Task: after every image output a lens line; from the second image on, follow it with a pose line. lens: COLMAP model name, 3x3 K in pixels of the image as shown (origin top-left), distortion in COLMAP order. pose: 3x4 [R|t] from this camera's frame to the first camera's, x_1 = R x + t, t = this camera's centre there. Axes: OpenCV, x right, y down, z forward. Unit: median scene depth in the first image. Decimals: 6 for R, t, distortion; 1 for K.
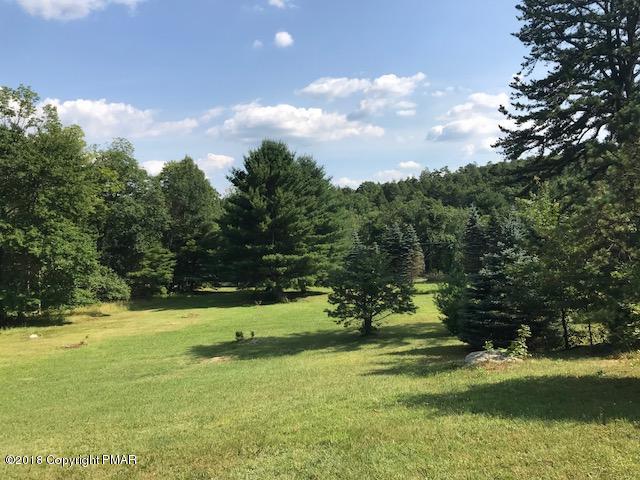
lens RADIAL K [[530.2, 0, 320.2], [0, 530.2, 232.7], [0, 0, 1]] dist [0.033386, -0.006736]
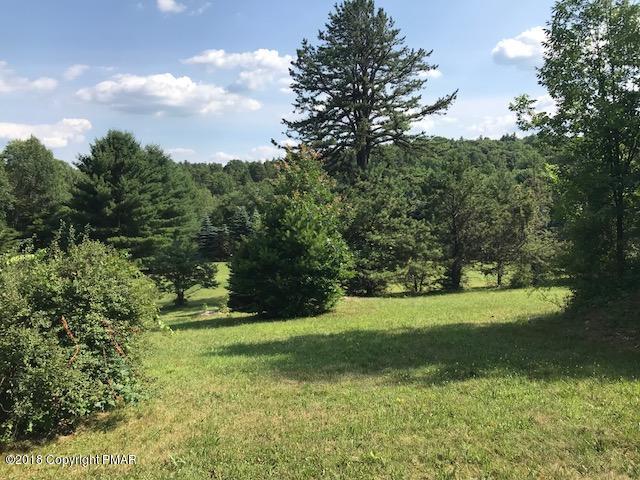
lens RADIAL K [[530.2, 0, 317.2], [0, 530.2, 240.1], [0, 0, 1]] dist [0.033386, -0.006736]
pose [[0.974311, 0.008318, 0.225053, 0.060693], [-0.021903, 0.998080, 0.057934, -0.022787], [-0.224139, -0.061375, 0.972623, -0.152861]]
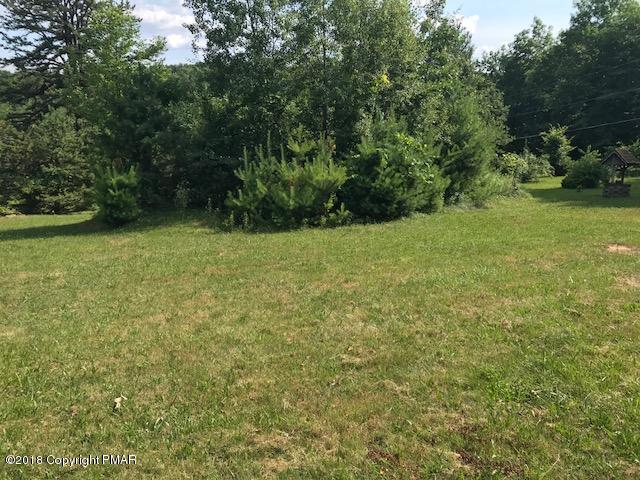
lens RADIAL K [[530.2, 0, 322.6], [0, 530.2, 236.7], [0, 0, 1]] dist [0.033386, -0.006736]
pose [[0.838633, -0.063553, 0.540977, 0.127868], [-0.042617, 0.982470, 0.181484, -0.043534], [-0.543028, -0.175253, 0.821223, -0.352898]]
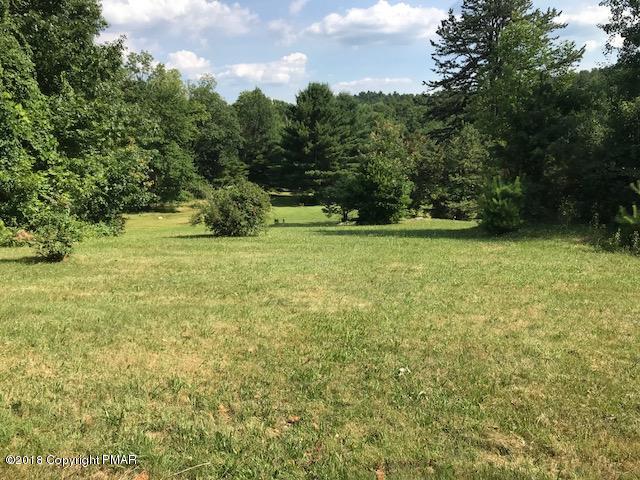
lens RADIAL K [[530.2, 0, 320.5], [0, 530.2, 244.3], [0, 0, 1]] dist [0.033386, -0.006736]
pose [[0.987987, 0.050802, -0.145948, 0.132420], [-0.020912, 0.979685, 0.199449, -0.043784], [0.153116, -0.194001, 0.968978, -0.356707]]
